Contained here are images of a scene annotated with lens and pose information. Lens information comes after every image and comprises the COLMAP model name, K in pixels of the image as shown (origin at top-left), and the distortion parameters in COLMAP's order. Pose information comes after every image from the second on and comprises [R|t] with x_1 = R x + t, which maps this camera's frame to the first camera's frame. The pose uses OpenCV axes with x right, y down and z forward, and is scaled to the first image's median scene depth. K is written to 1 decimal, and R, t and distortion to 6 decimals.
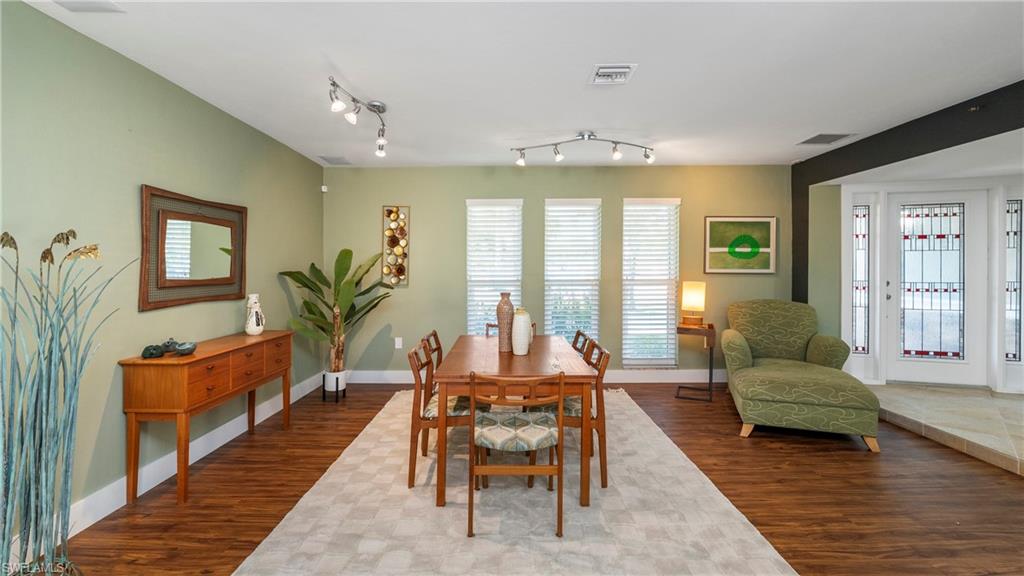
lens RADIAL K [[427.6, 0, 509.9], [0, 427.6, 271.5], [0, 0, 1]] dist [-0.011151, -0.000146]
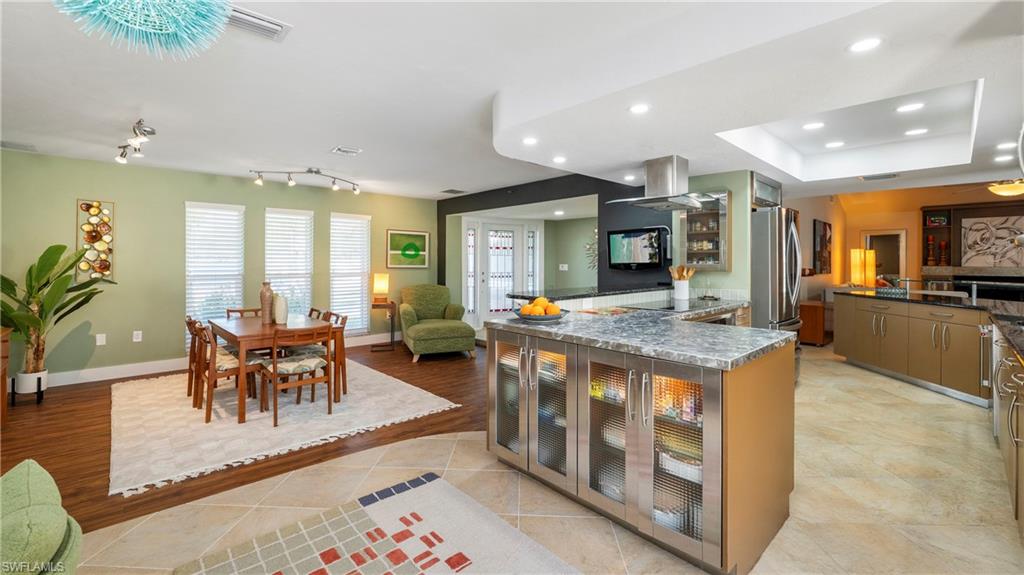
lens RADIAL K [[427.6, 0, 509.9], [0, 427.6, 271.0], [0, 0, 1]] dist [-0.011151, -0.000146]
pose [[0.727574, -0.007912, 0.685983, -0.262998], [-0.000062, 0.999933, 0.011599, -0.002769], [-0.686029, -0.008482, 0.727525, -0.388990]]
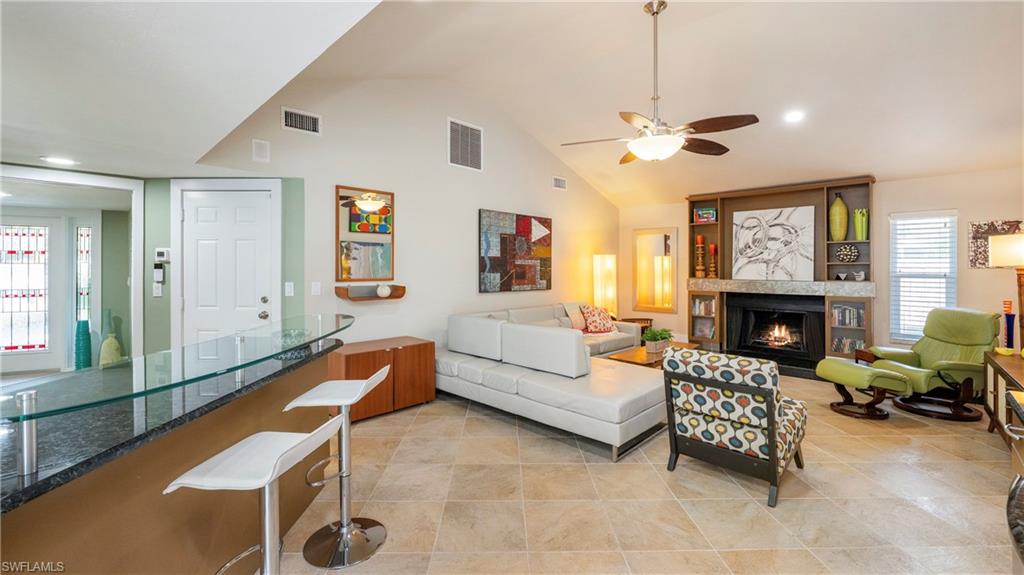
lens RADIAL K [[427.6, 0, 509.9], [0, 427.6, 271.0], [0, 0, 1]] dist [-0.011151, -0.000146]
pose [[0.695048, 0.006515, 0.718934, 1.063908], [0.000031, 0.999959, -0.009091, -0.015949], [-0.718963, 0.006341, 0.695019, -0.836422]]
